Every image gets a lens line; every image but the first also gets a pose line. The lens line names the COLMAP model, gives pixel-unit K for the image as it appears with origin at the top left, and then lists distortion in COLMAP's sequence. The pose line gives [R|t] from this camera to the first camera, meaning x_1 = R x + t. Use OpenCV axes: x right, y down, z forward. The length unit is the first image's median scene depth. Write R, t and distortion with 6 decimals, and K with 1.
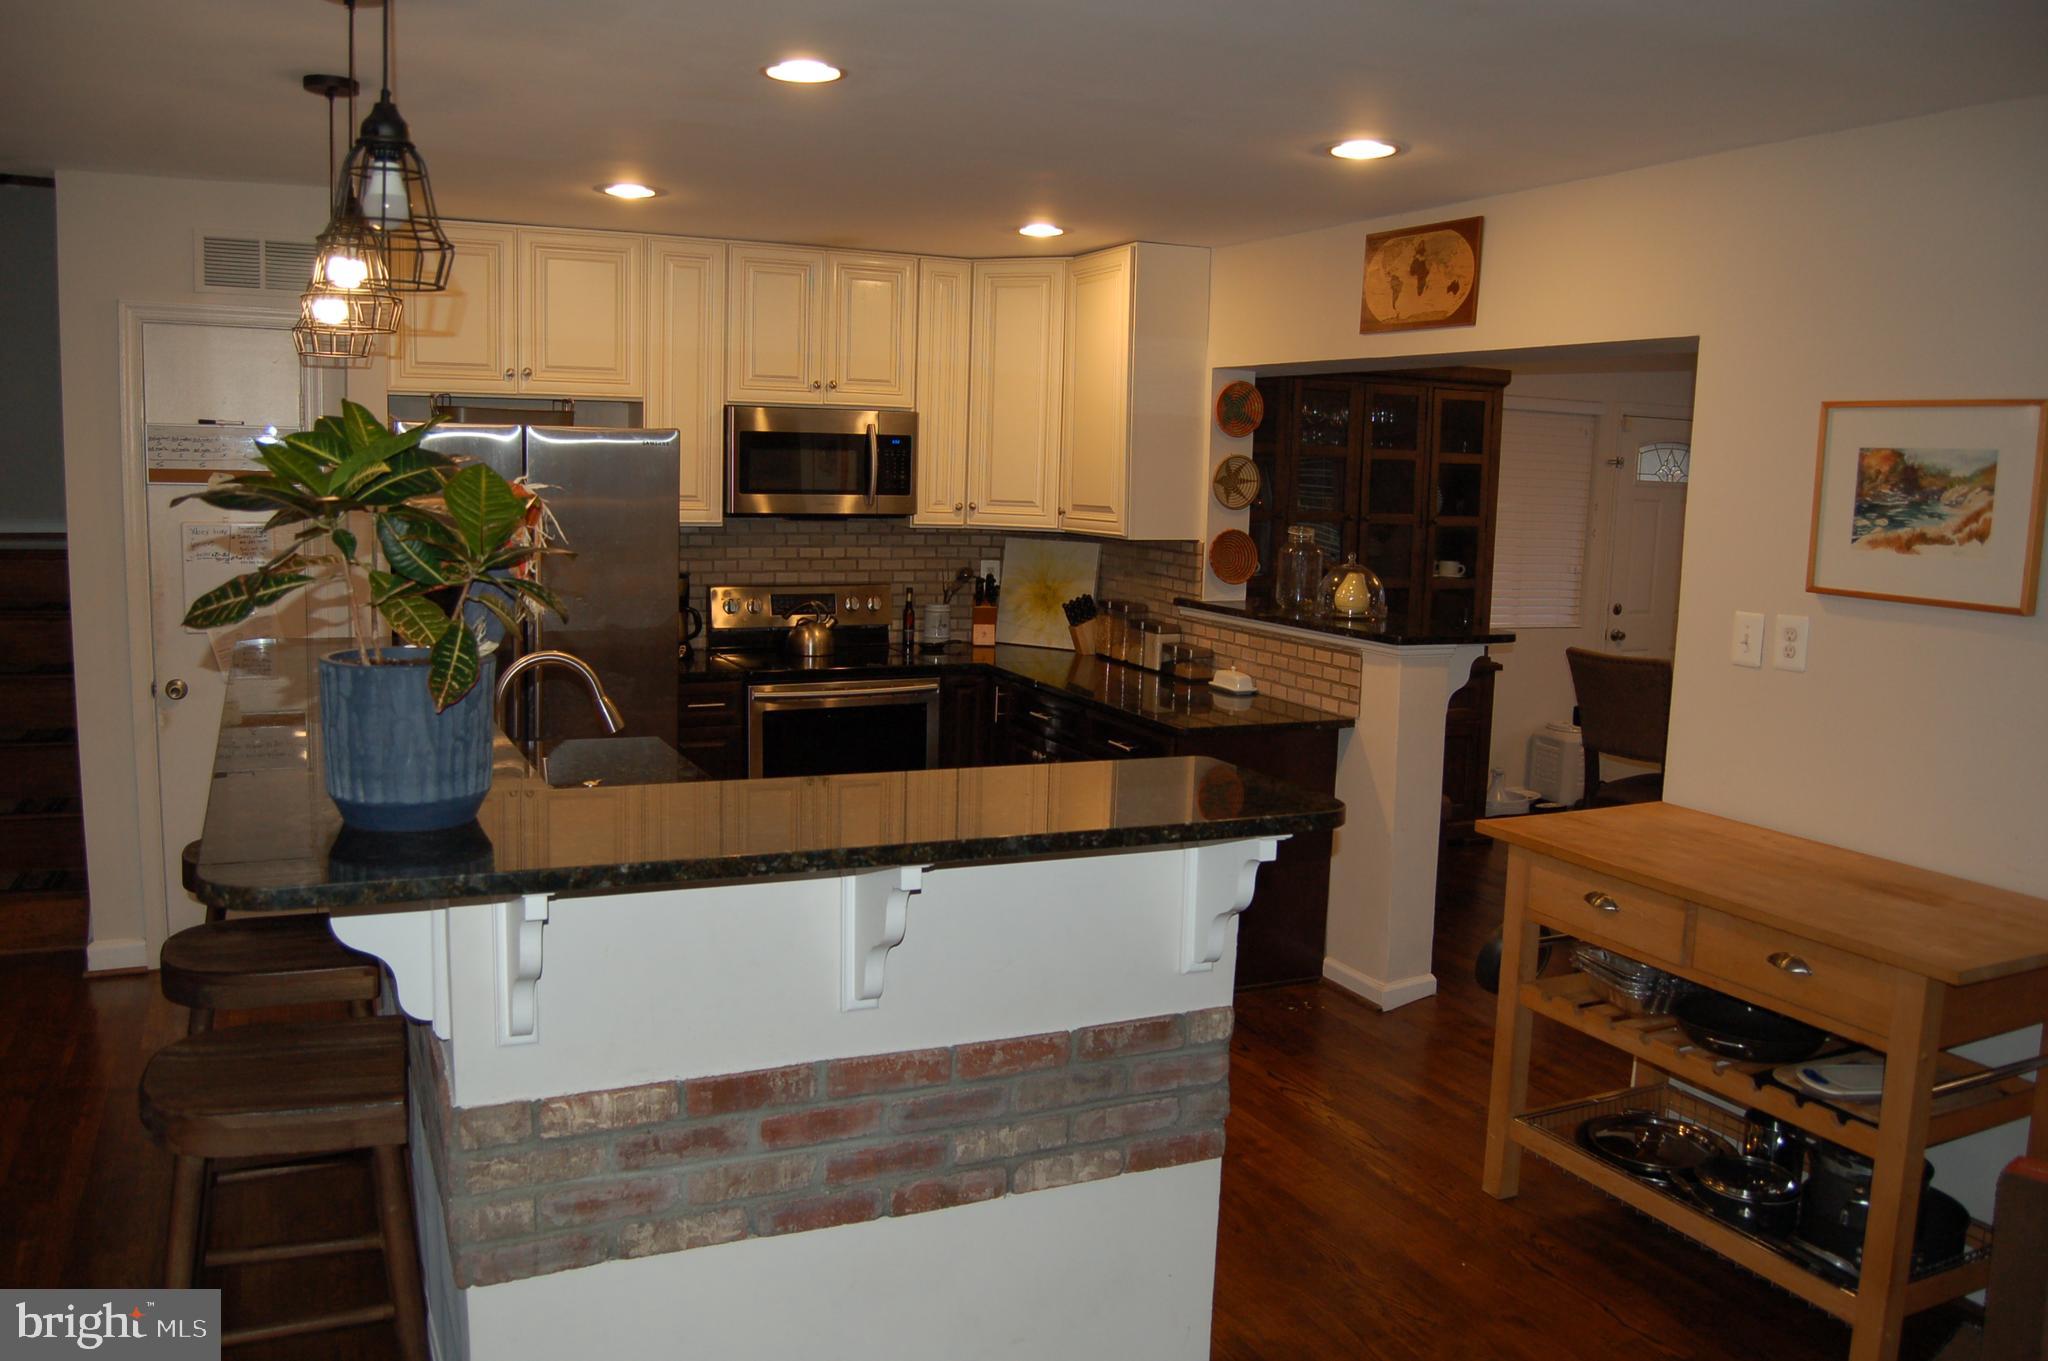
lens RADIAL K [[1619.9, 0, 1022.3], [0, 1619.9, 681.4], [0, 0, 1]] dist [-0.066810, 0.012055]
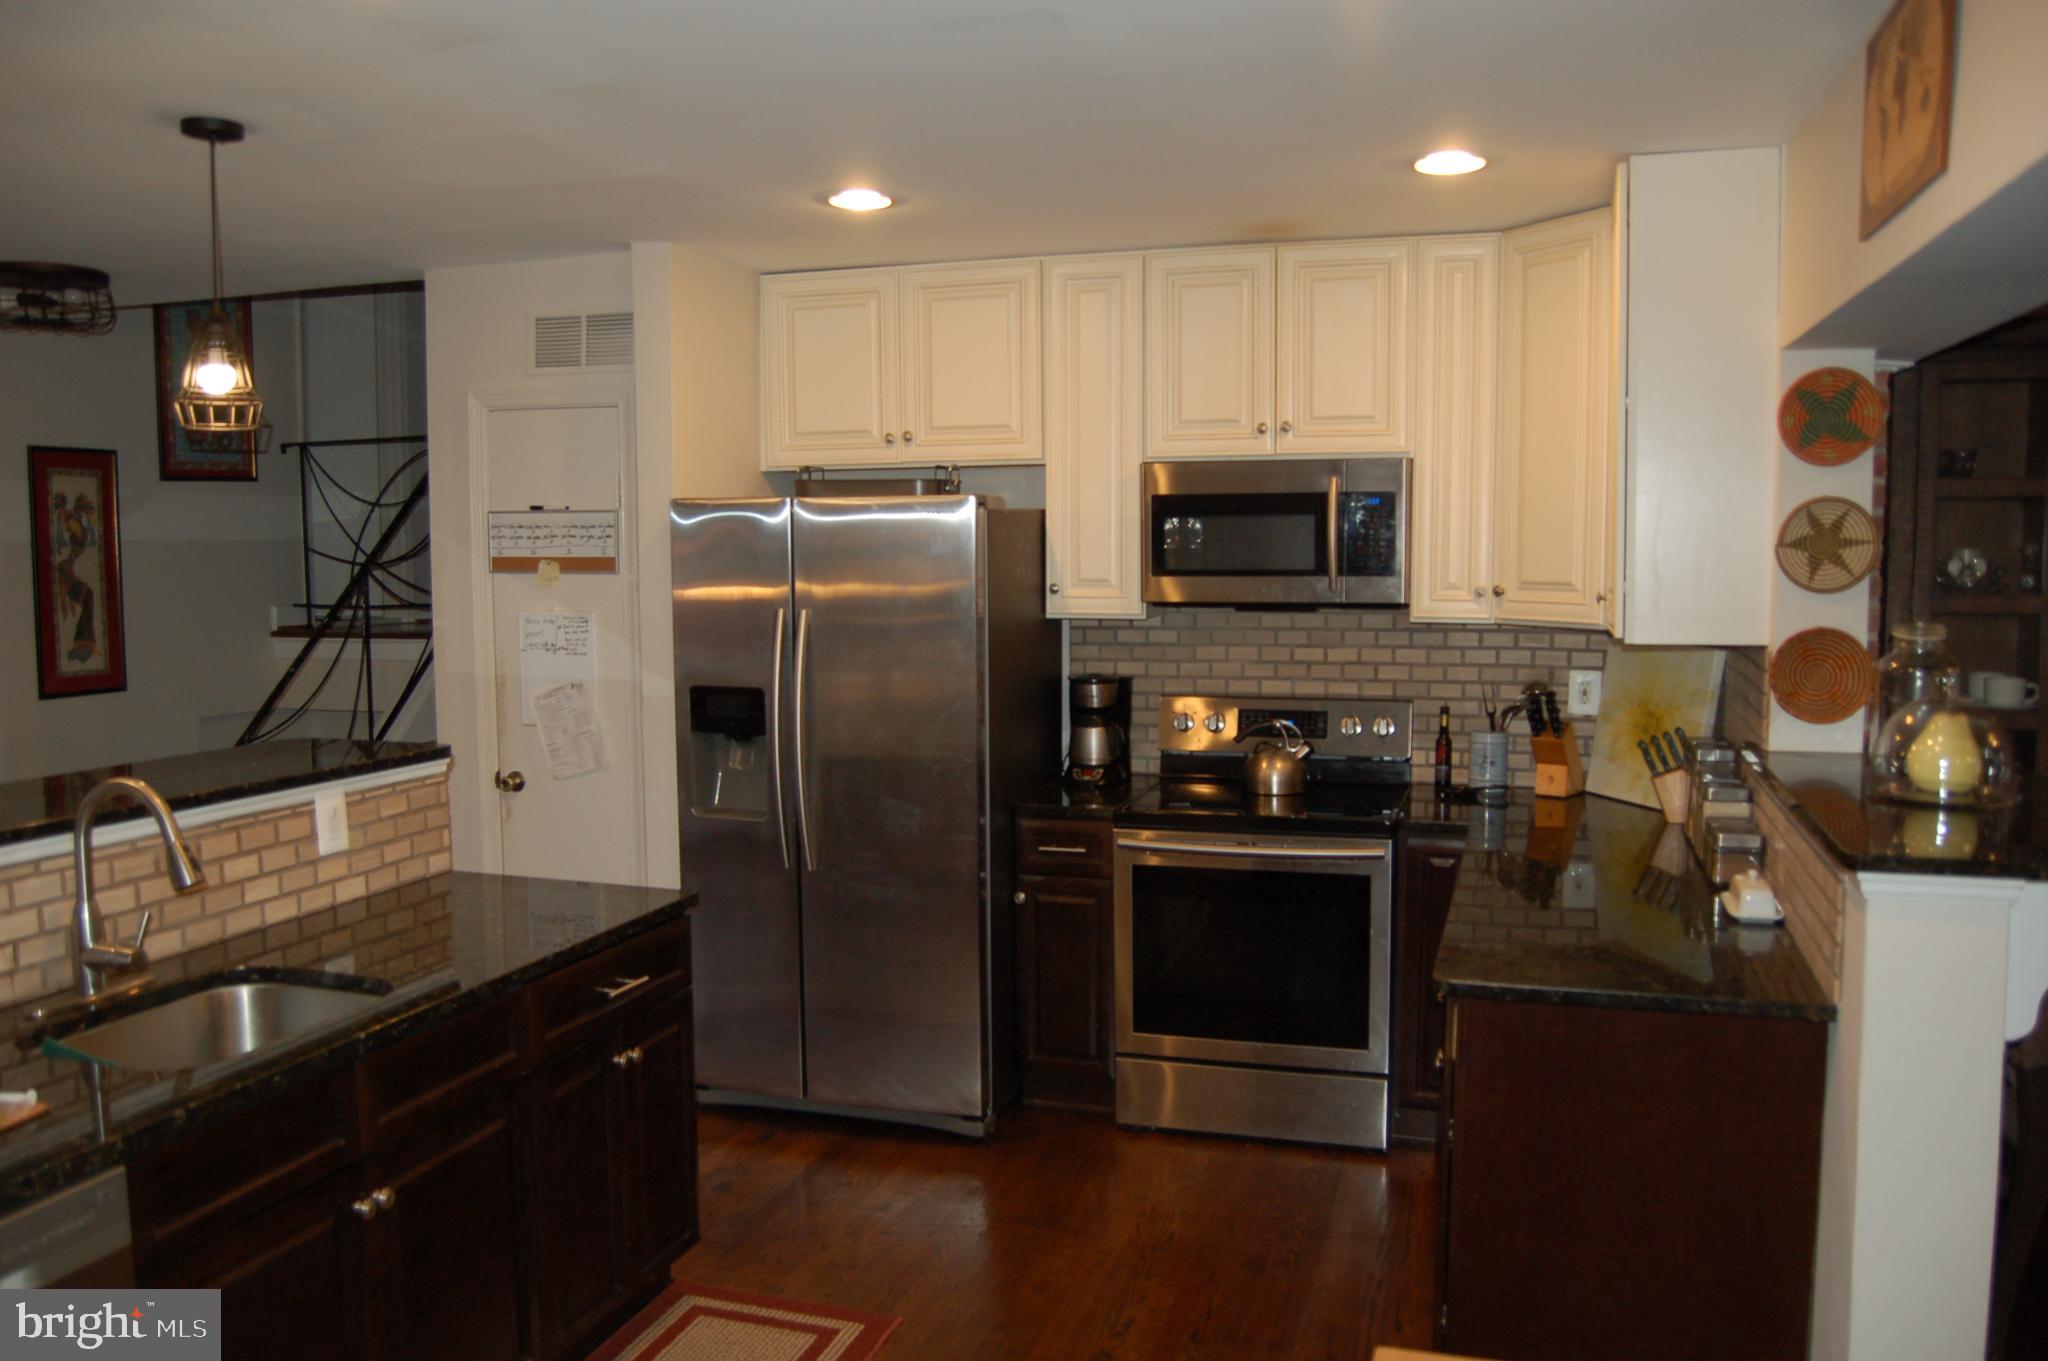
lens RADIAL K [[1619.9, 0, 1022.2], [0, 1619.9, 675.3], [0, 0, 1]] dist [-0.066810, 0.012055]
pose [[0.731073, 0.026506, -0.681784, 0.299253], [-0.066871, 0.997218, -0.032936, -0.039320], [0.679014, 0.069670, 0.730812, 0.393949]]
